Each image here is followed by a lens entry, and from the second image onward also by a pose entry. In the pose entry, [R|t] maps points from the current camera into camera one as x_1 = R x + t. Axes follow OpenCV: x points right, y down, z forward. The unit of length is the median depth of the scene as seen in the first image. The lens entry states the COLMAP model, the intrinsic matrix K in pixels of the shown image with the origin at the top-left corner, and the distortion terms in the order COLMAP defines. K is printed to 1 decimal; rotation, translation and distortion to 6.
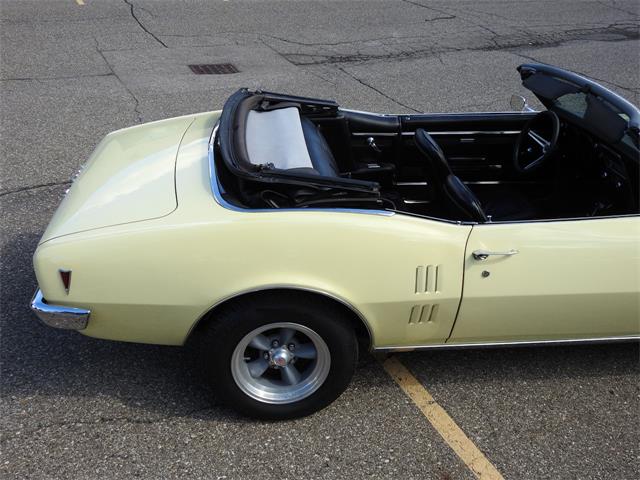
lens RADIAL K [[658.0, 0, 318.1], [0, 658.0, 239.5], [0, 0, 1]] dist [-0.001840, 0.000000]
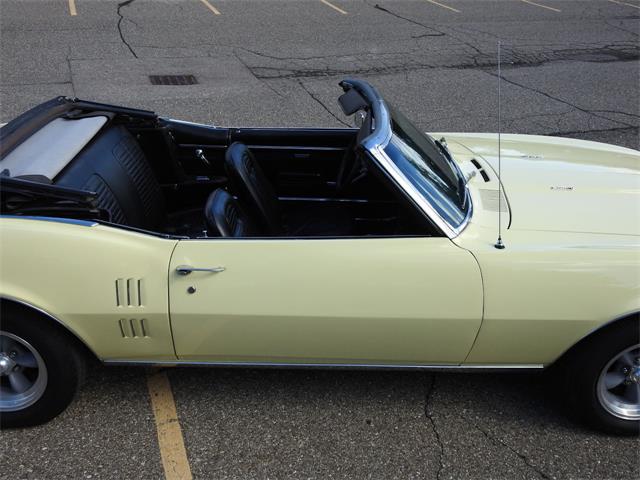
lens RADIAL K [[658.0, 0, 317.9], [0, 658.0, 238.9], [0, 0, 1]] dist [-0.001840, 0.000000]
pose [[0.996124, 0.043278, -0.076571, 0.472042], [-0.045022, 0.998761, -0.021195, -0.010338], [0.075559, 0.024560, 0.996839, 0.039945]]
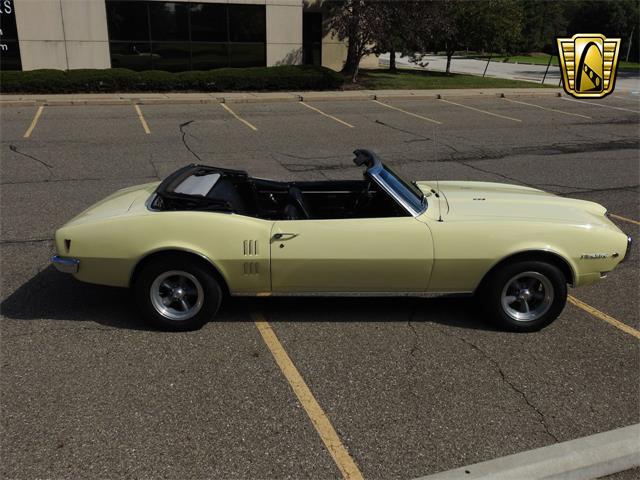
lens RADIAL K [[606.1, 0, 320.0], [0, 606.1, 235.3], [0, 0, 1]] dist [-0.005681, 0.000000]
pose [[0.995129, 0.003621, -0.098510, 0.492882], [-0.021990, 0.982298, -0.186028, 0.317625], [0.096093, 0.187289, 0.977594, -0.643930]]
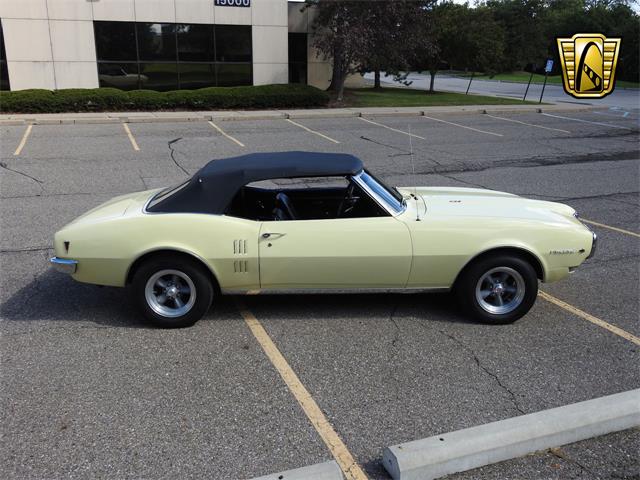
lens RADIAL K [[606.1, 0, 320.9], [0, 606.1, 242.1], [0, 0, 1]] dist [-0.005681, 0.000000]
pose [[0.996908, -0.010607, -0.077857, 0.510710], [-0.005766, 0.978301, -0.207108, 0.392782], [0.078364, 0.206916, 0.975215, -0.731414]]
